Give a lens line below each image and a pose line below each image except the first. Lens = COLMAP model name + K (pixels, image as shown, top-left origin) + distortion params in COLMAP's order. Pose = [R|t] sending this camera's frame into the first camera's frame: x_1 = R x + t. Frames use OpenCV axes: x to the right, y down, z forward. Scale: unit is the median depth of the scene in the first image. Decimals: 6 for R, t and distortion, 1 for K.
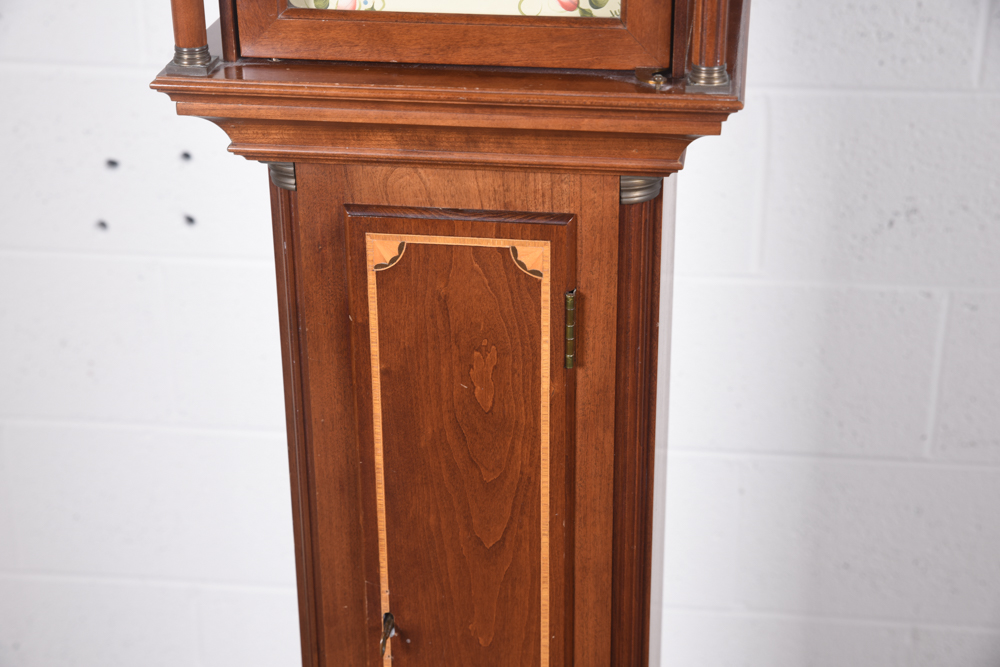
lens RADIAL K [[1781.5, 0, 481.8], [0, 1781.5, 337.3], [0, 0, 1]] dist [0.137588, 0.000000]
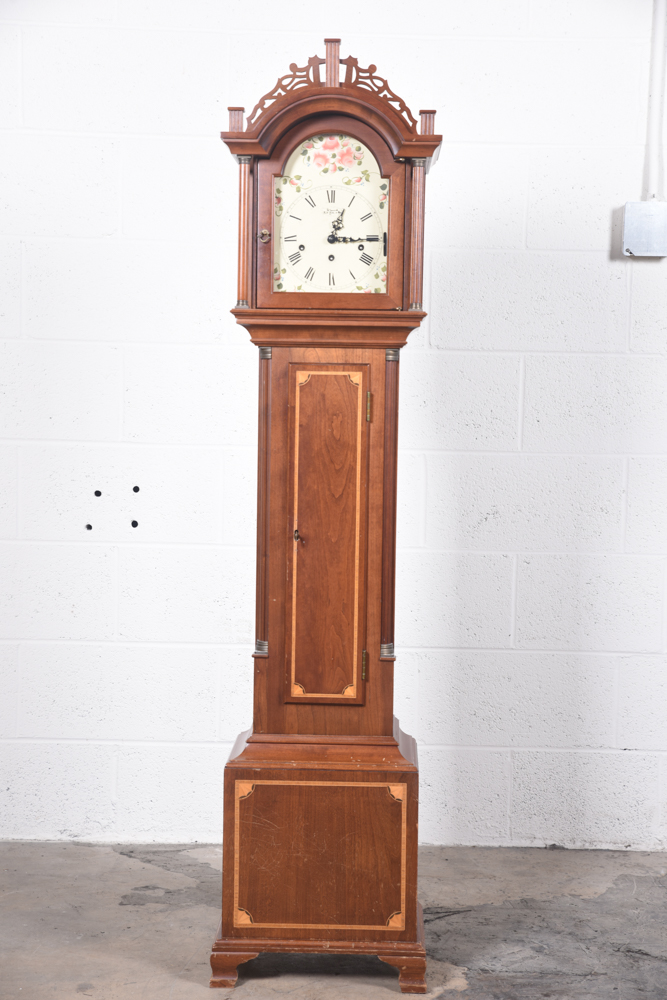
lens RADIAL K [[1729.4, 0, 330.4], [0, 1729.4, 504.2], [0, 0, 1]] dist [0.190691, 0.000000]
pose [[0.992623, 0.020080, 0.119568, -0.335441], [0.024155, 0.933667, -0.357328, 1.121262], [-0.118811, 0.357580, 0.926294, -1.478227]]
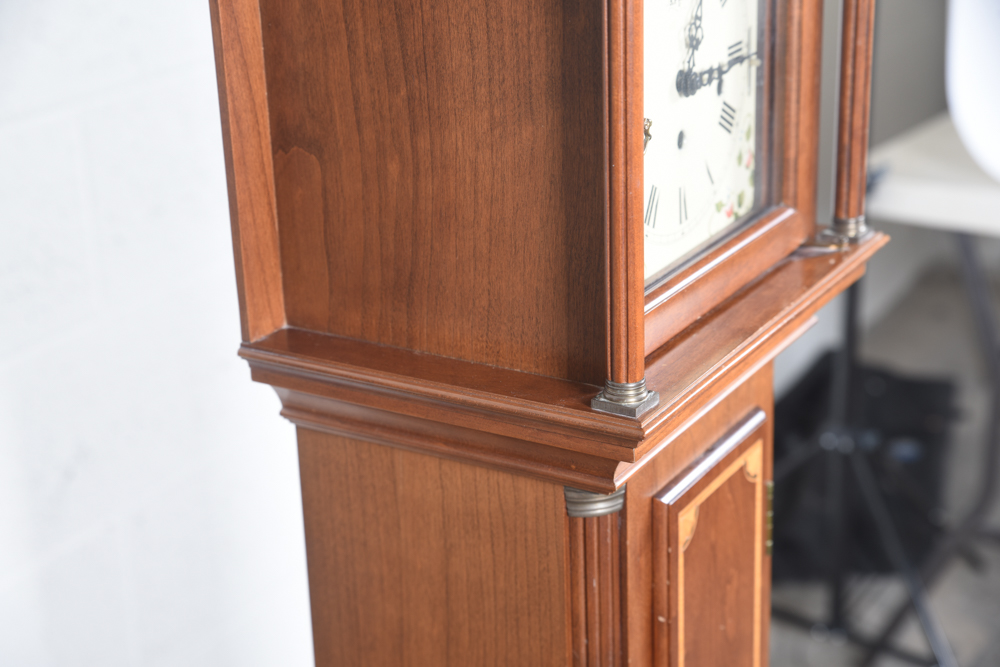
lens RADIAL K [[1781.5, 0, 502.2], [0, 1781.5, 336.6], [0, 0, 1]] dist [0.137588, 0.000000]
pose [[0.383257, -0.326719, 0.863926, -0.848188], [0.424077, 0.893176, 0.149651, -0.311664], [-0.820532, 0.309016, 0.480870, 0.608442]]
